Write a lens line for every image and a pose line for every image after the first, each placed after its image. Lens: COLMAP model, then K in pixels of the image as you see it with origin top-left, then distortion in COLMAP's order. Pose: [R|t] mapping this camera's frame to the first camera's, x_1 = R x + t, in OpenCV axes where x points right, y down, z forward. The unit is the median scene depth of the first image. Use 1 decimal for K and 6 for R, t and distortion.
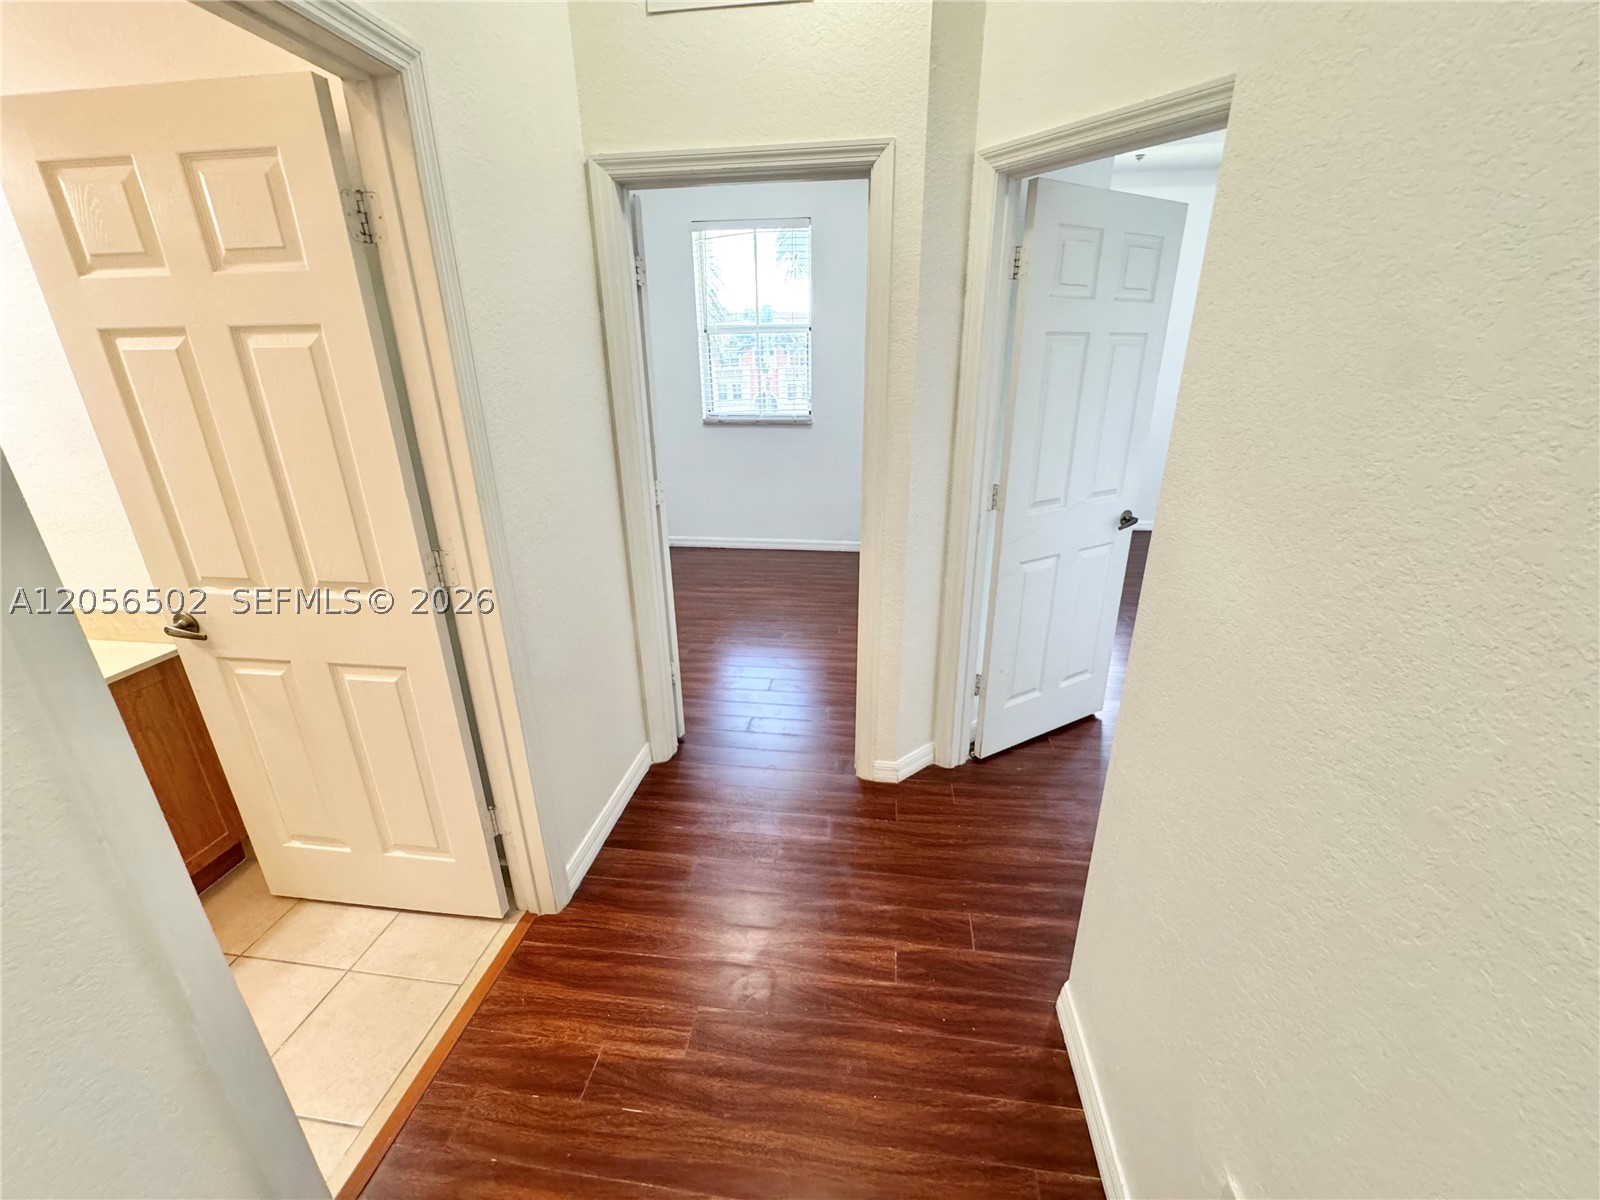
lens RADIAL K [[640.0, 0, 800.0], [0, 640.0, 600.0], [0, 0, 1]] dist [-0.002038, -0.000261]
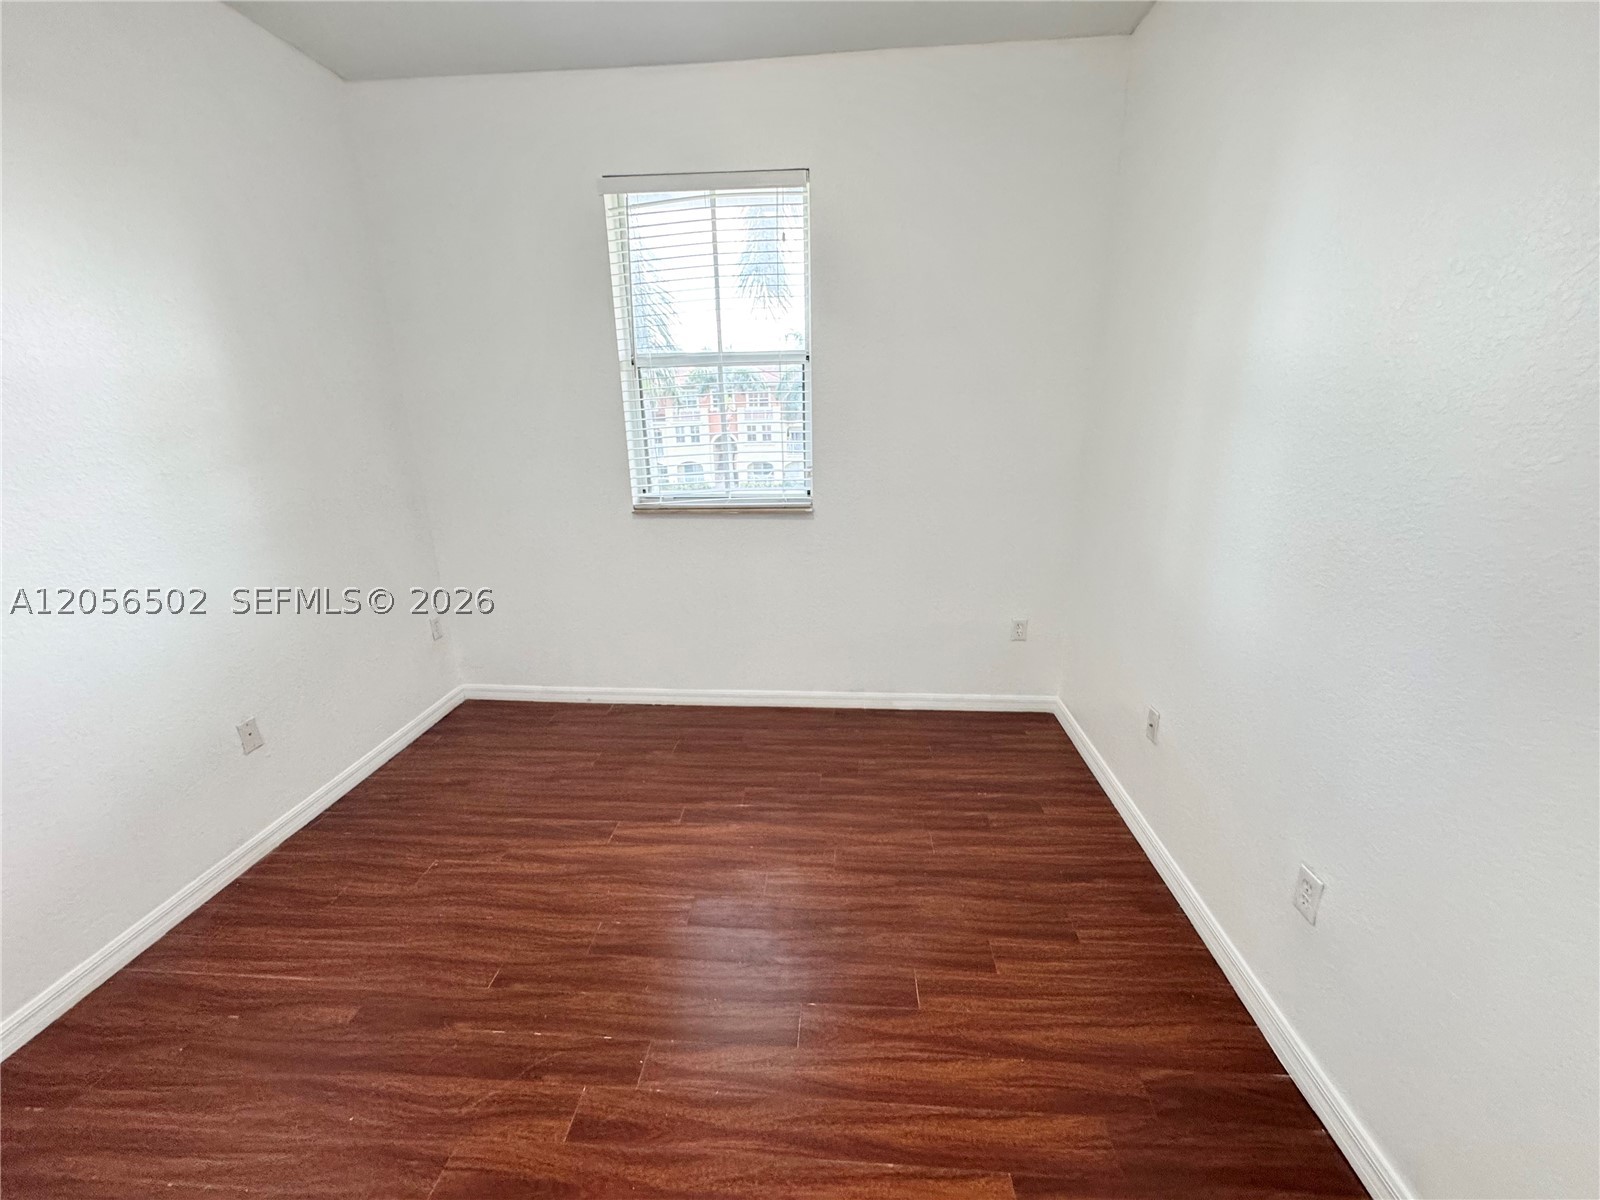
lens RADIAL K [[640.0, 0, 800.0], [0, 640.0, 600.0], [0, 0, 1]] dist [-0.002038, -0.000261]
pose [[0.997933, -0.024707, 0.059328, -0.037253], [0.028075, 0.998001, -0.056616, -0.180577], [-0.057810, 0.058164, 0.996632, 0.459125]]
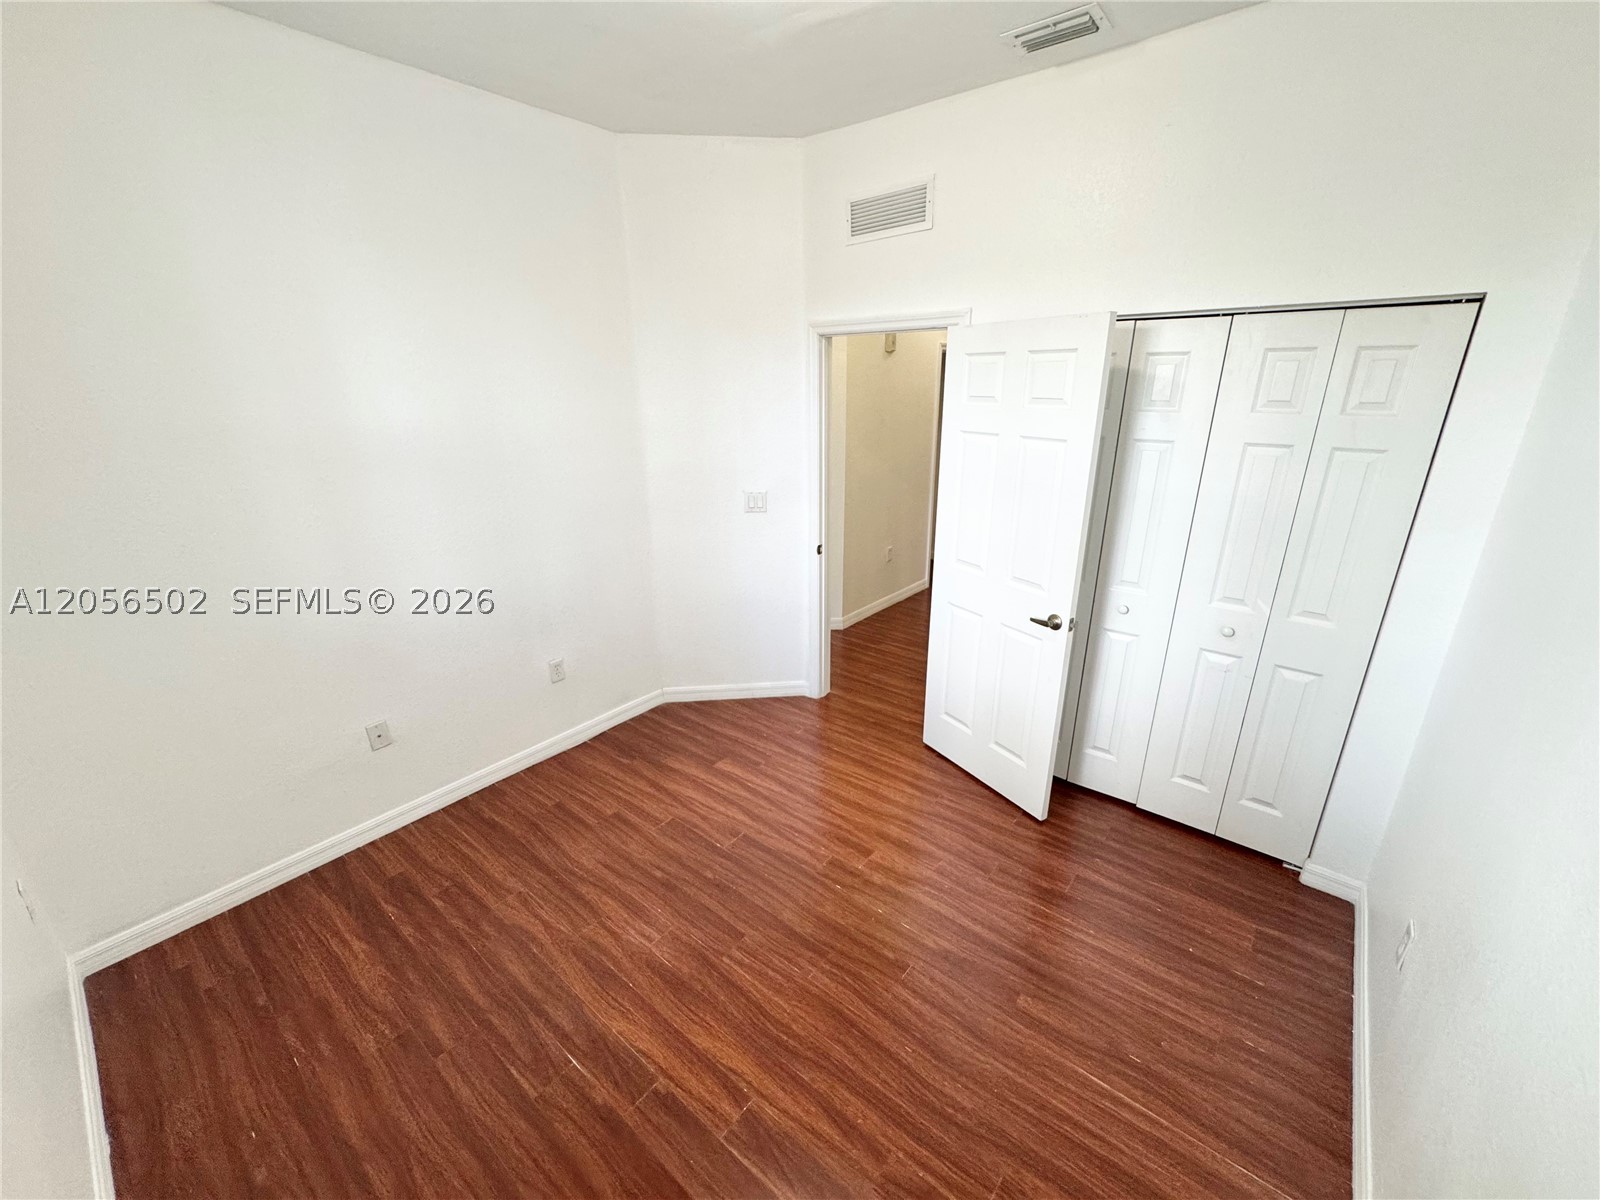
lens RADIAL K [[640.0, 0, 800.0], [0, 640.0, 600.0], [0, 0, 1]] dist [-0.002038, -0.000261]
pose [[-0.850655, -0.150297, 0.503782, -0.341859], [0.201983, 0.791283, 0.577125, -0.464943], [-0.485375, 0.592690, -0.642752, 1.069841]]
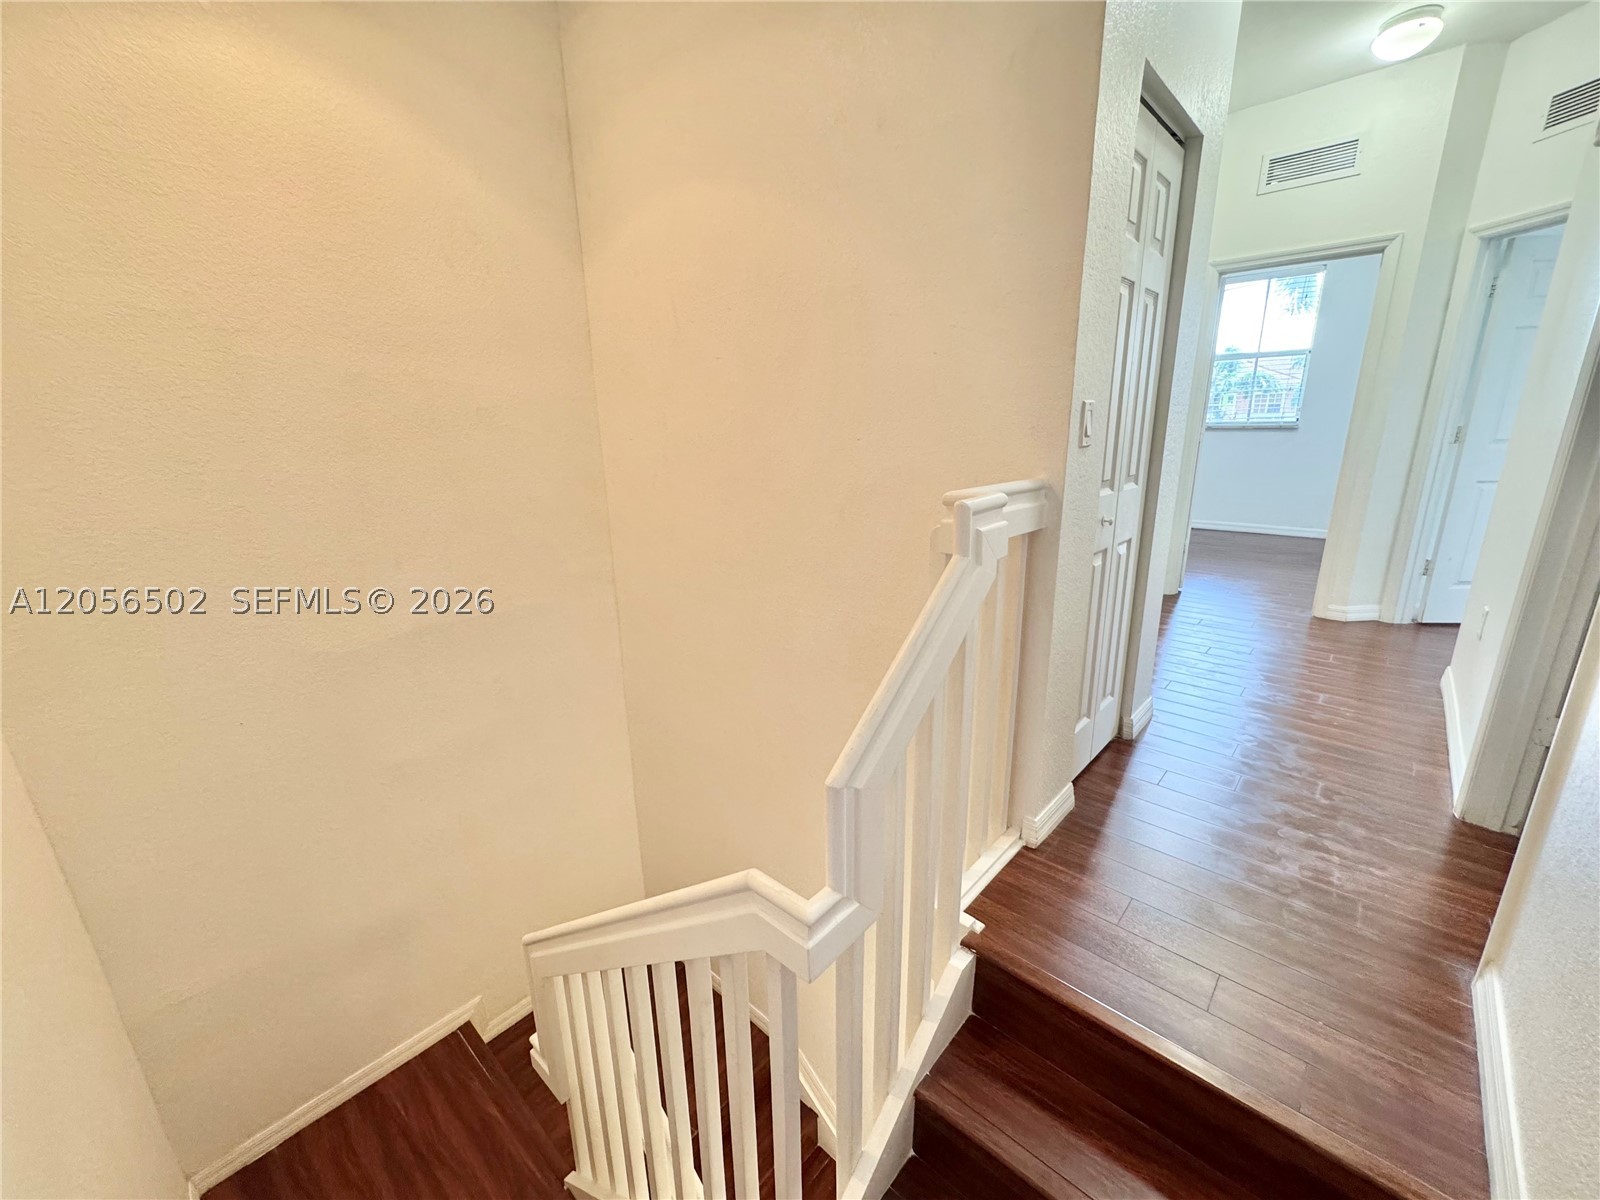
lens RADIAL K [[645.9, 0, 799.5], [0, 645.9, 598.0], [0, 0, 1]] dist [0.000683, -0.000162]
pose [[0.822509, 0.144095, -0.550196, -0.043125], [-0.185596, 0.982419, -0.020161, 0.268530], [0.537618, 0.118697, 0.834792, -0.540374]]
